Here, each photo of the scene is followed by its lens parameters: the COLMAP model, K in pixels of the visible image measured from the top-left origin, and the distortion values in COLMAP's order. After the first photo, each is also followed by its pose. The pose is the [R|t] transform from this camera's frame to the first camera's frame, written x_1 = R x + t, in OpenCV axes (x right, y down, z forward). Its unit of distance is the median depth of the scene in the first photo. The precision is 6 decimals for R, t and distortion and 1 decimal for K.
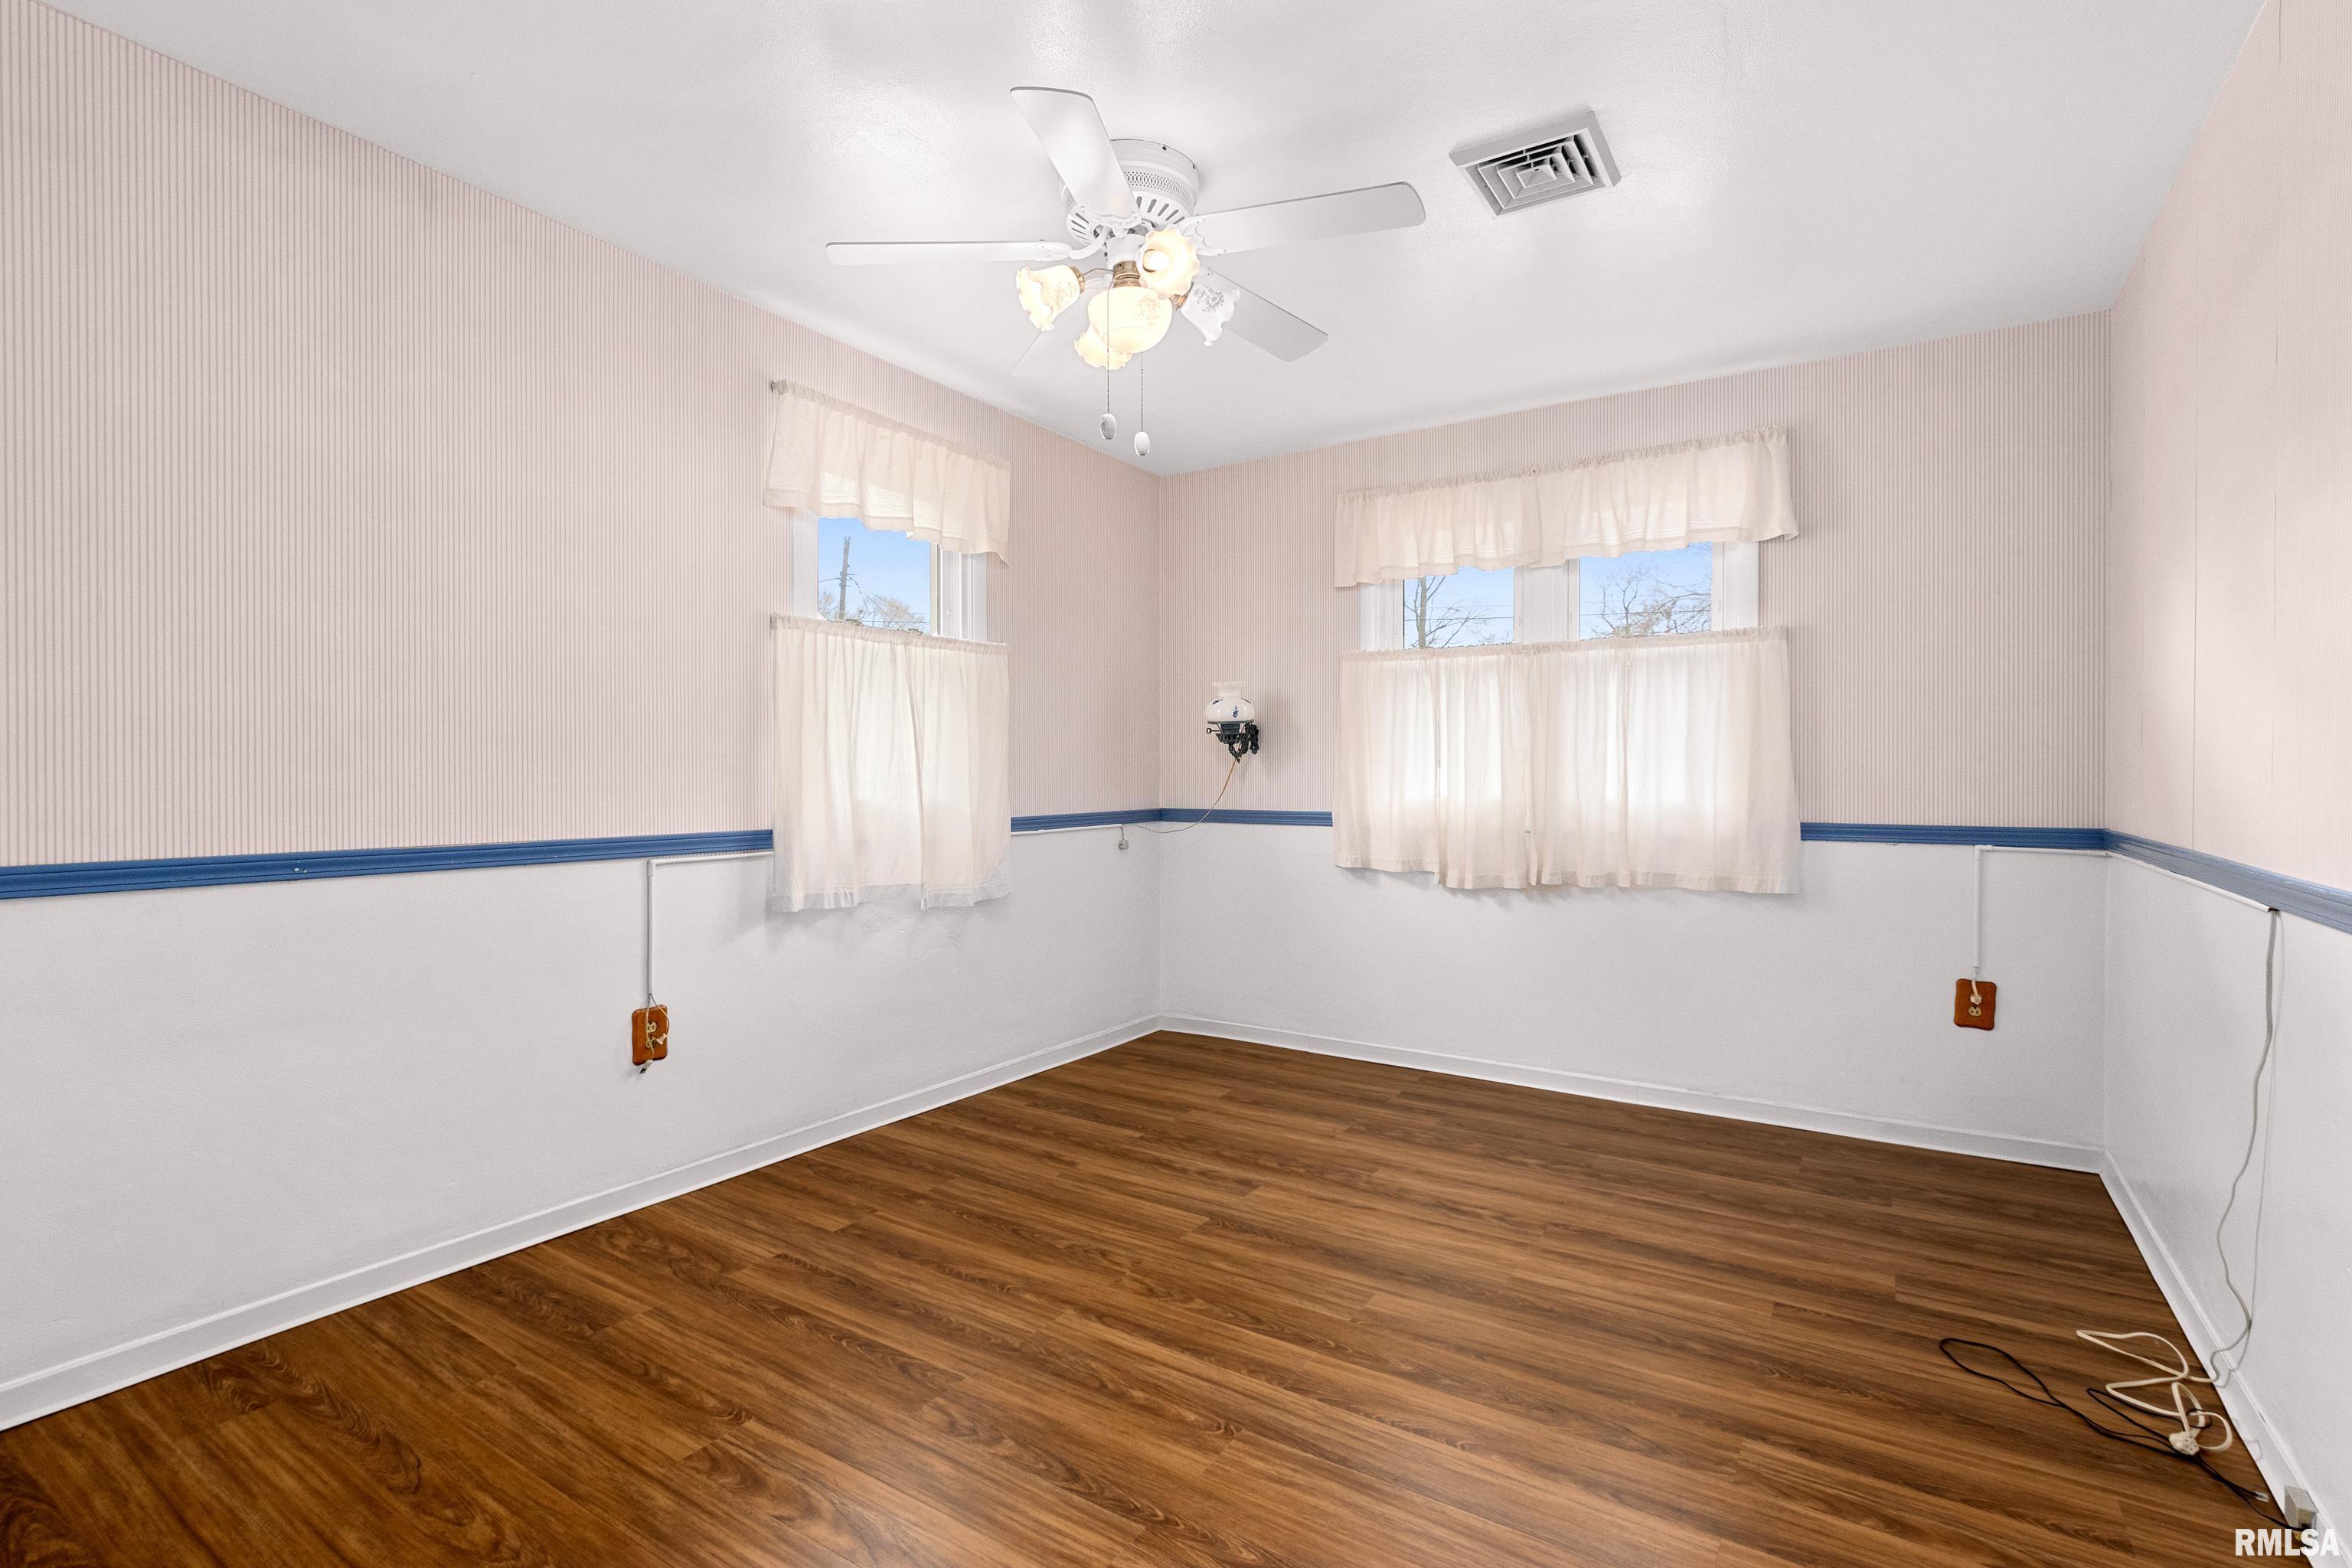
lens RADIAL K [[1097.5, 0, 1179.4], [0, 1097.5, 780.9], [0, 0, 1]] dist [0.005321, -0.004273]
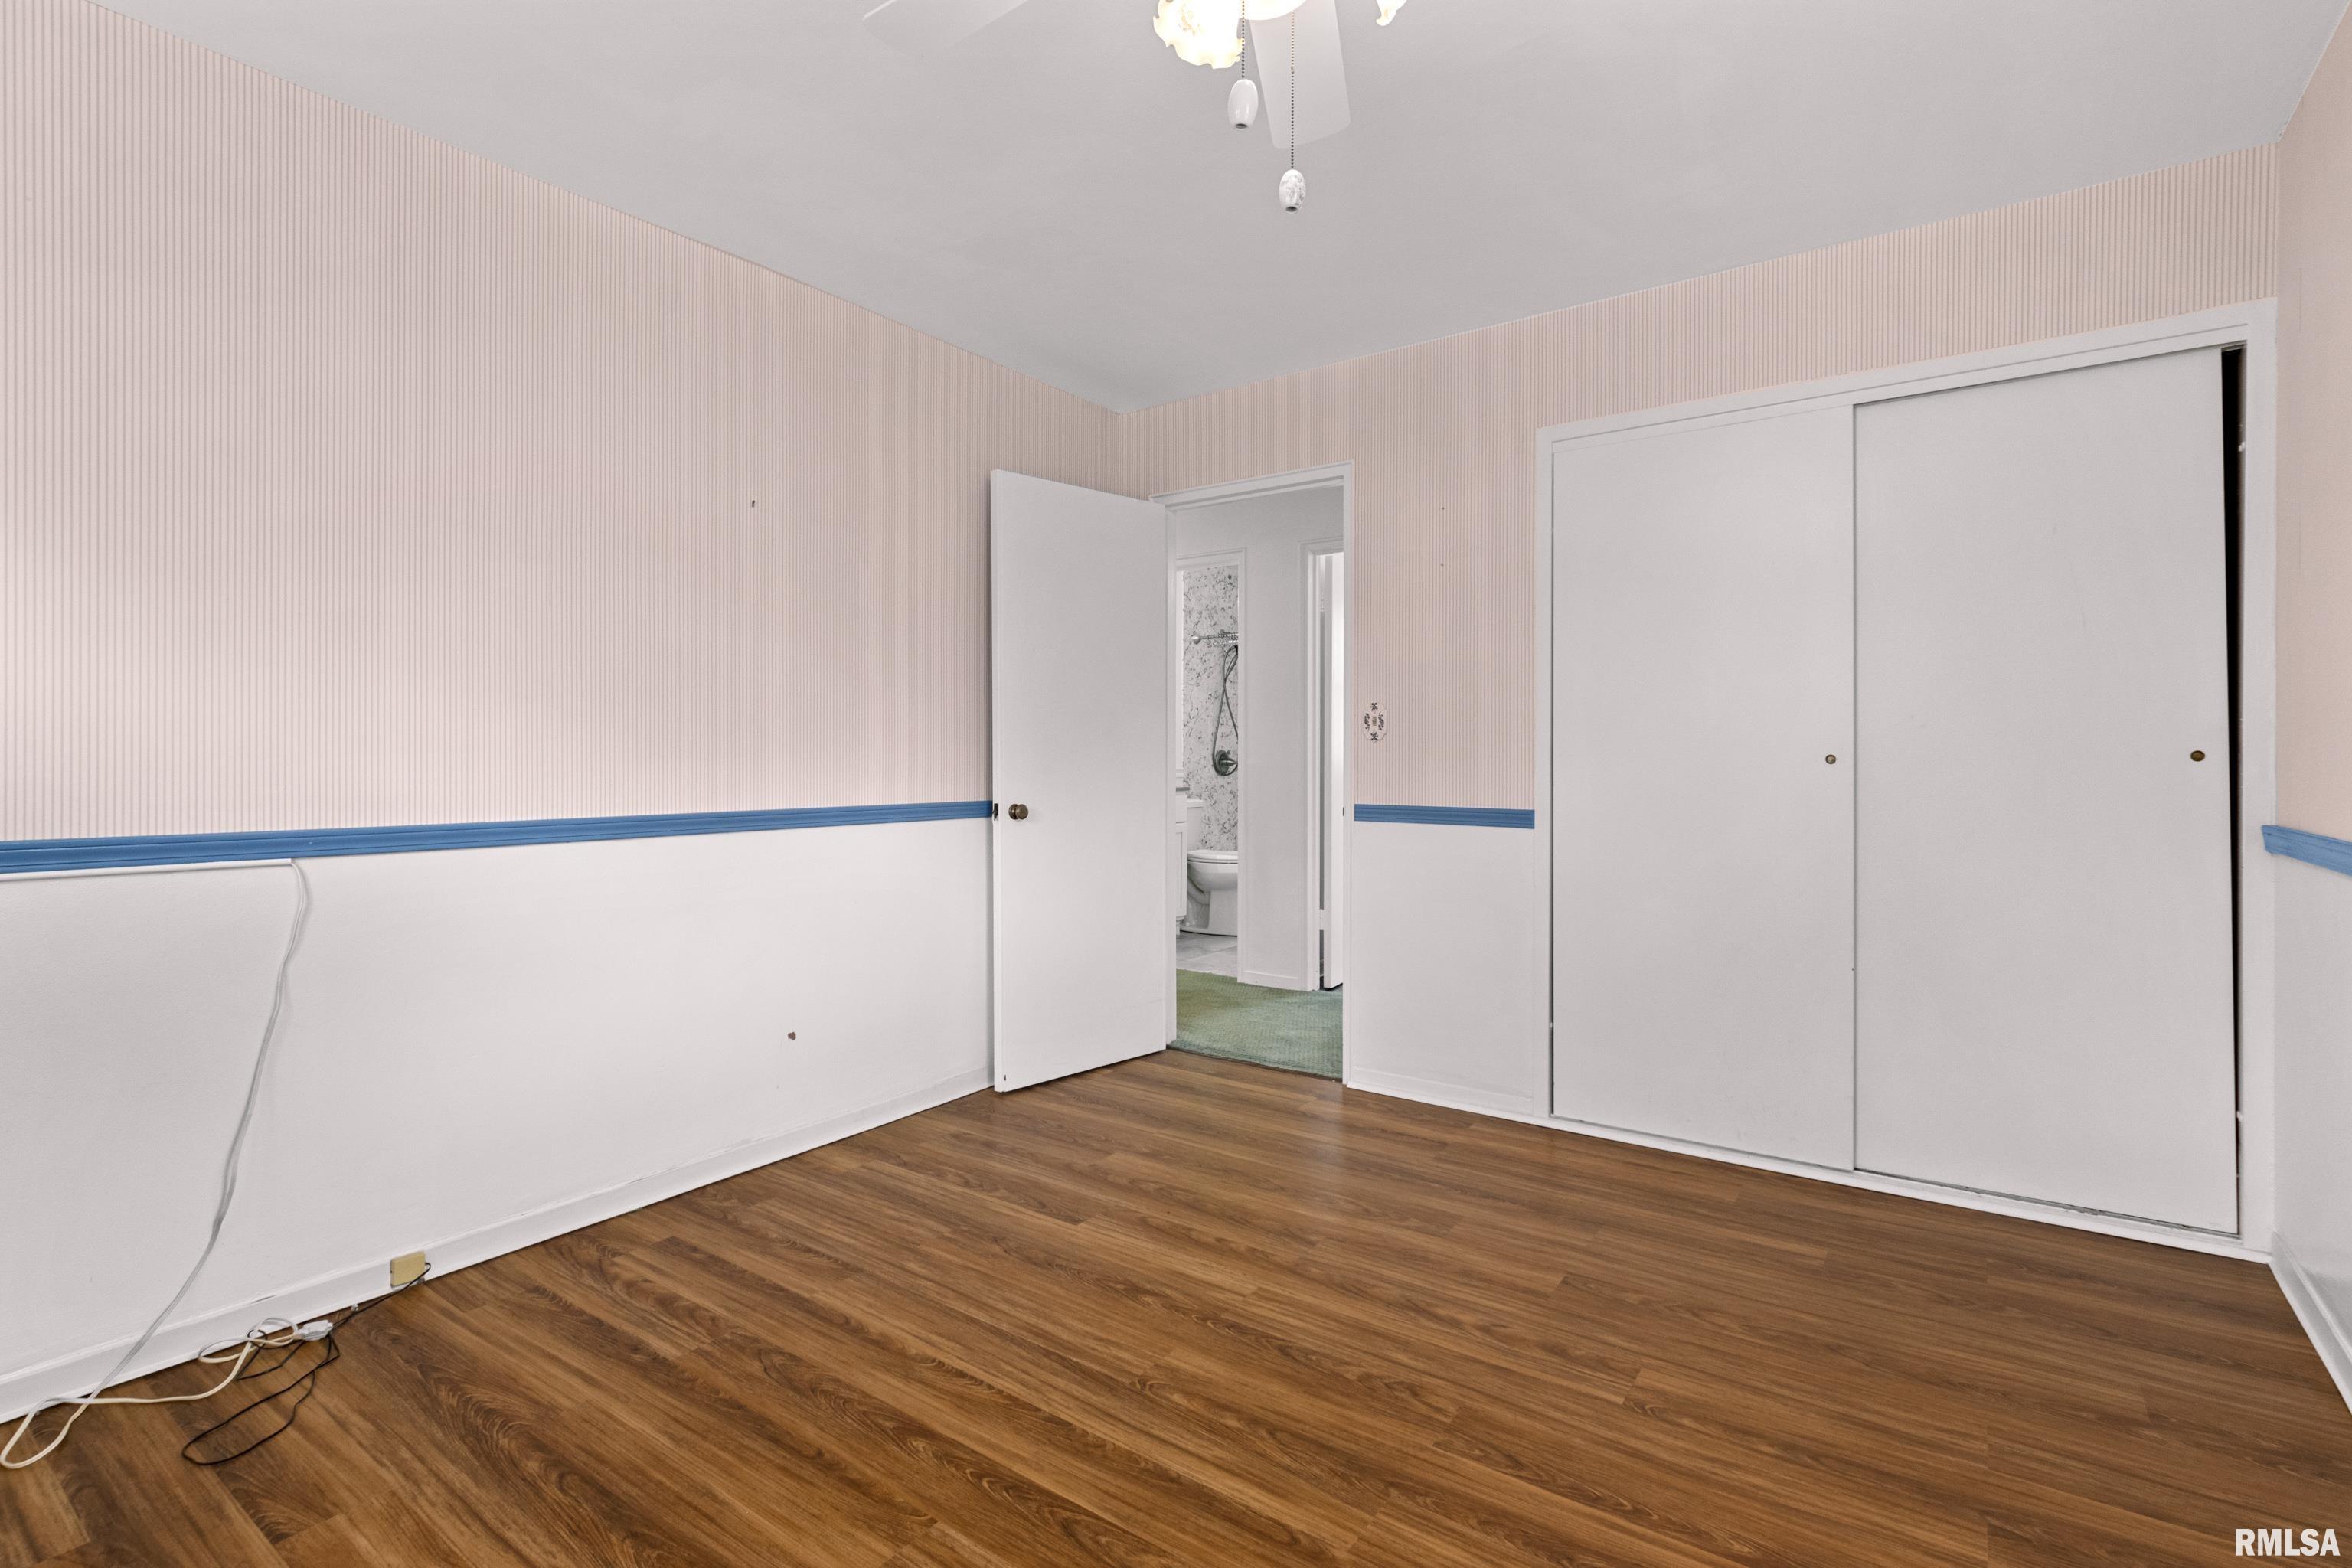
lens RADIAL K [[1097.5, 0, 1168.9], [0, 1097.5, 767.5], [0, 0, 1]] dist [0.005321, -0.004273]
pose [[-0.997907, -0.003644, 0.064565, -0.034582], [-0.002585, 0.999861, 0.016474, -0.004650], [-0.064617, 0.016272, -0.997777, 1.561969]]
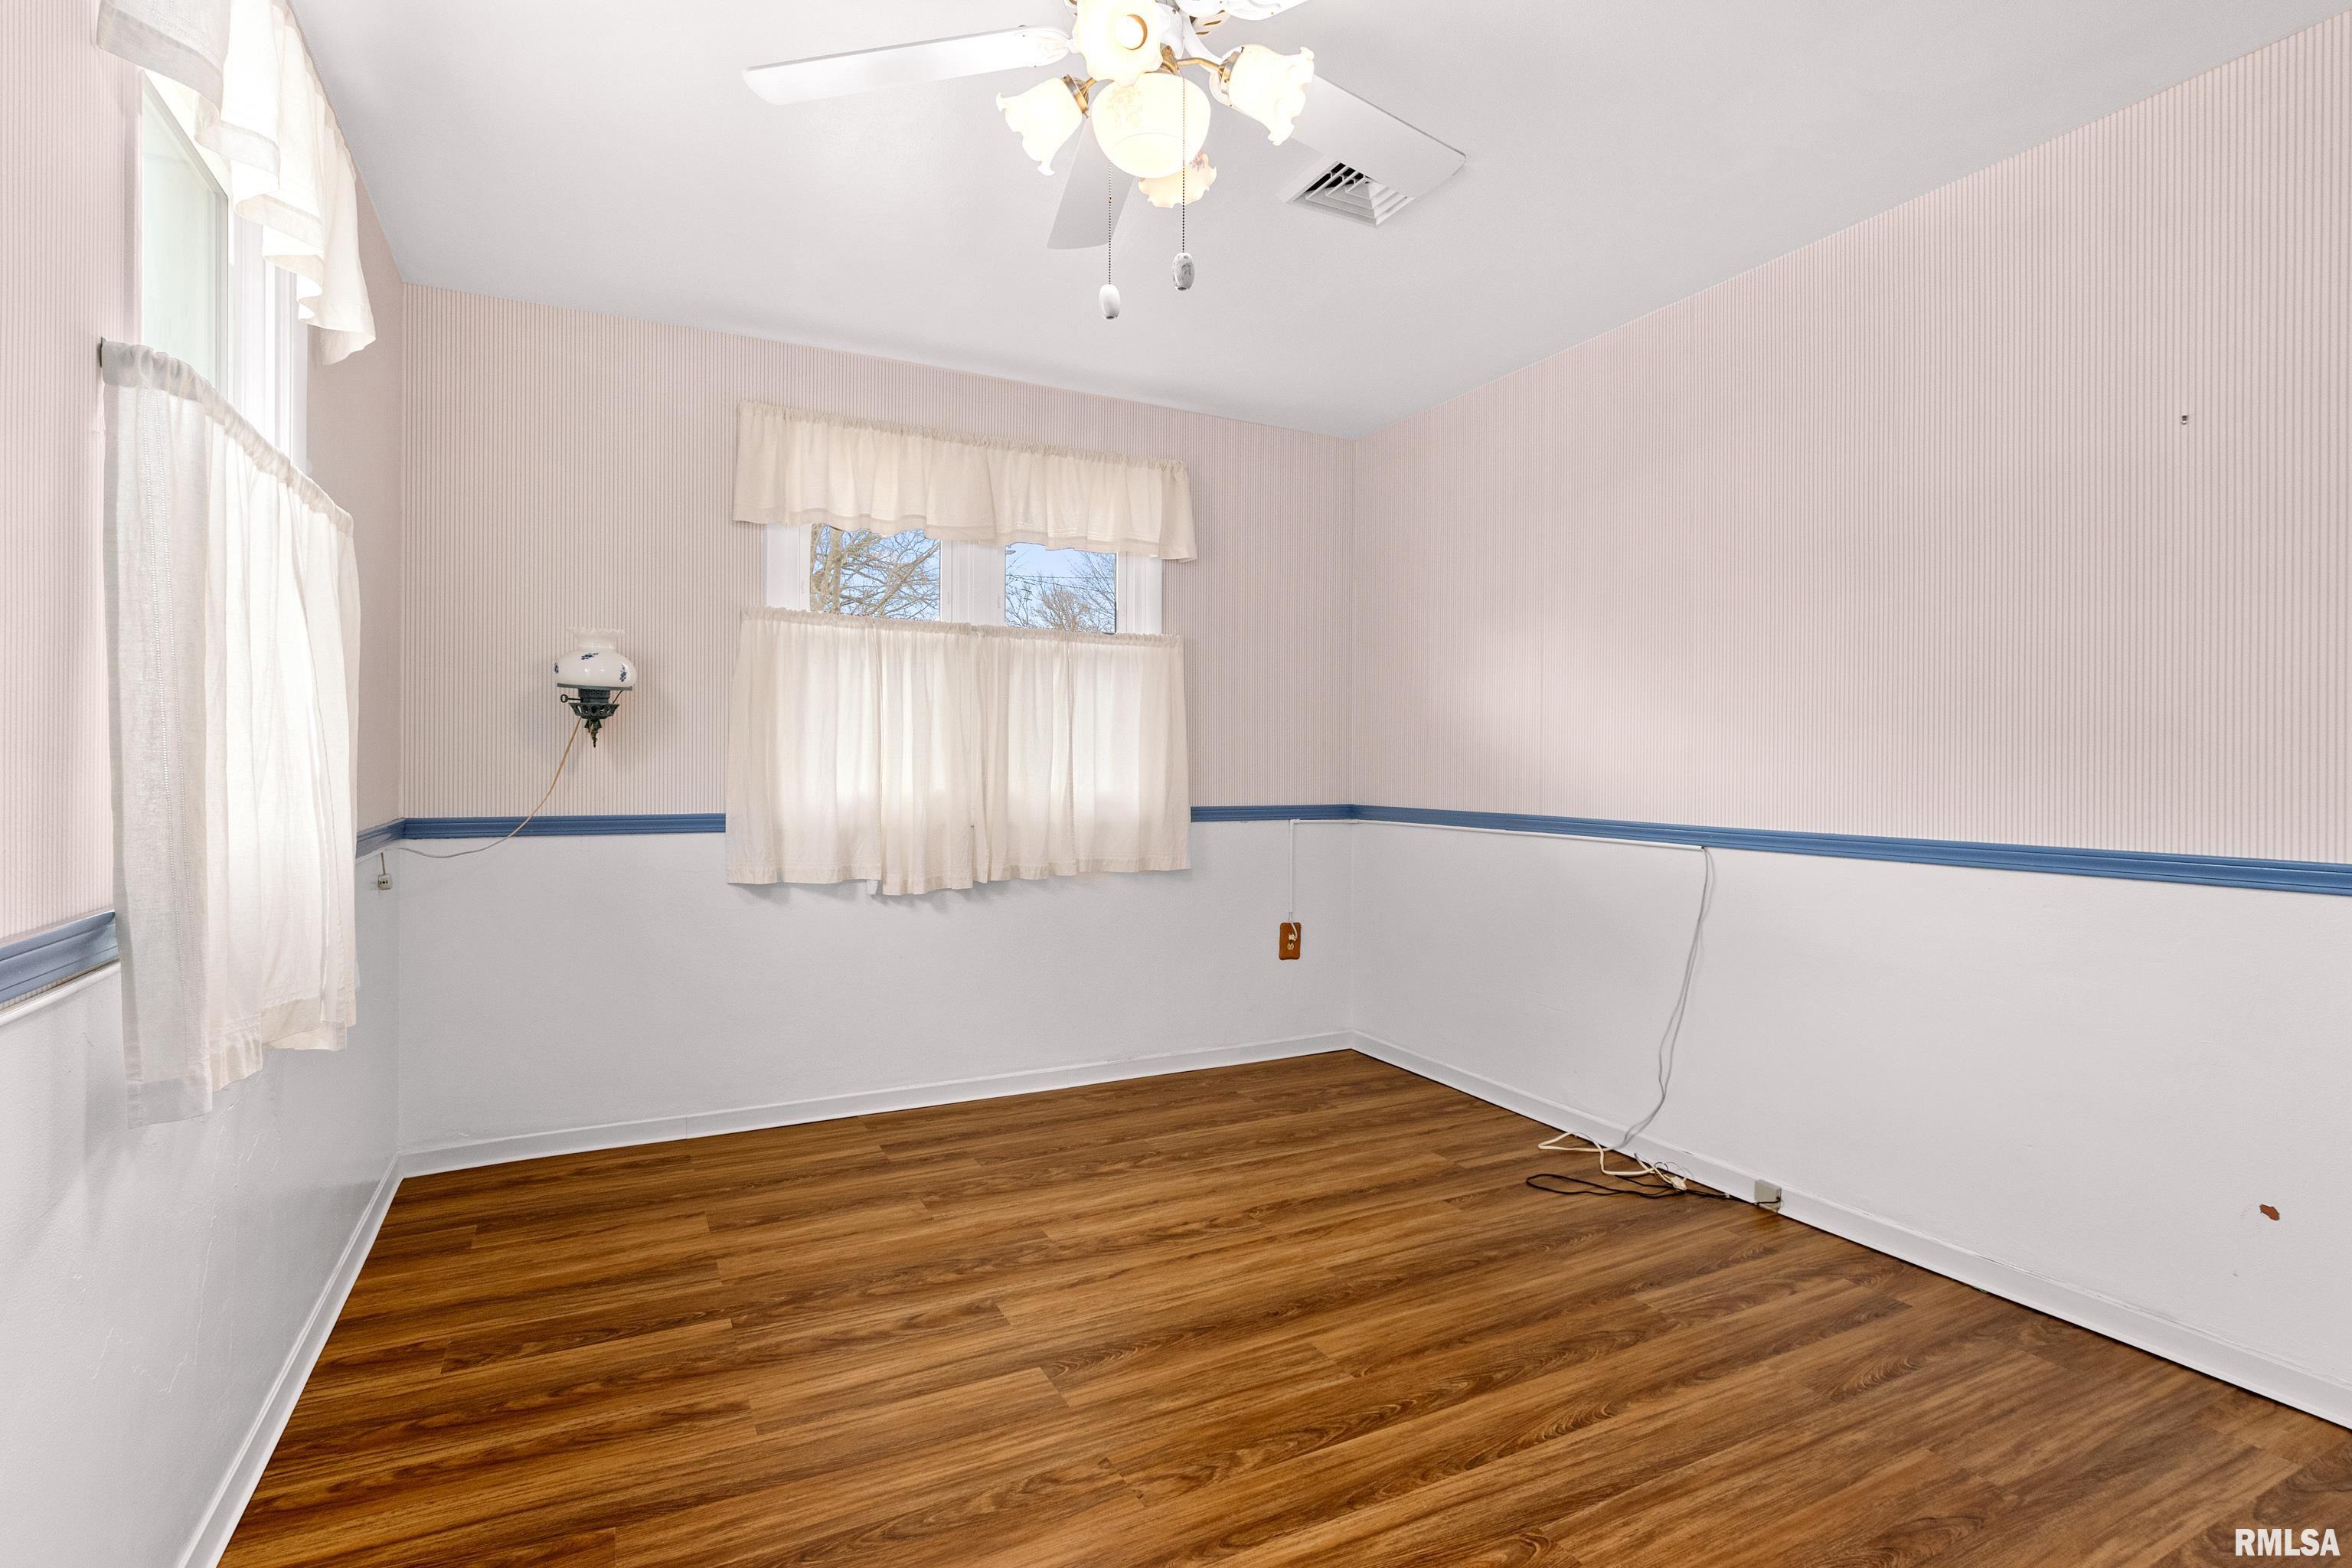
lens RADIAL K [[1097.5, 0, 1146.6], [0, 1097.5, 761.8], [0, 0, 1]] dist [0.005321, -0.004273]
pose [[0.510461, 0.003941, 0.859892, -0.651965], [0.001397, 0.999984, -0.005412, -0.005396], [-0.859900, 0.003964, 0.510448, 0.636021]]
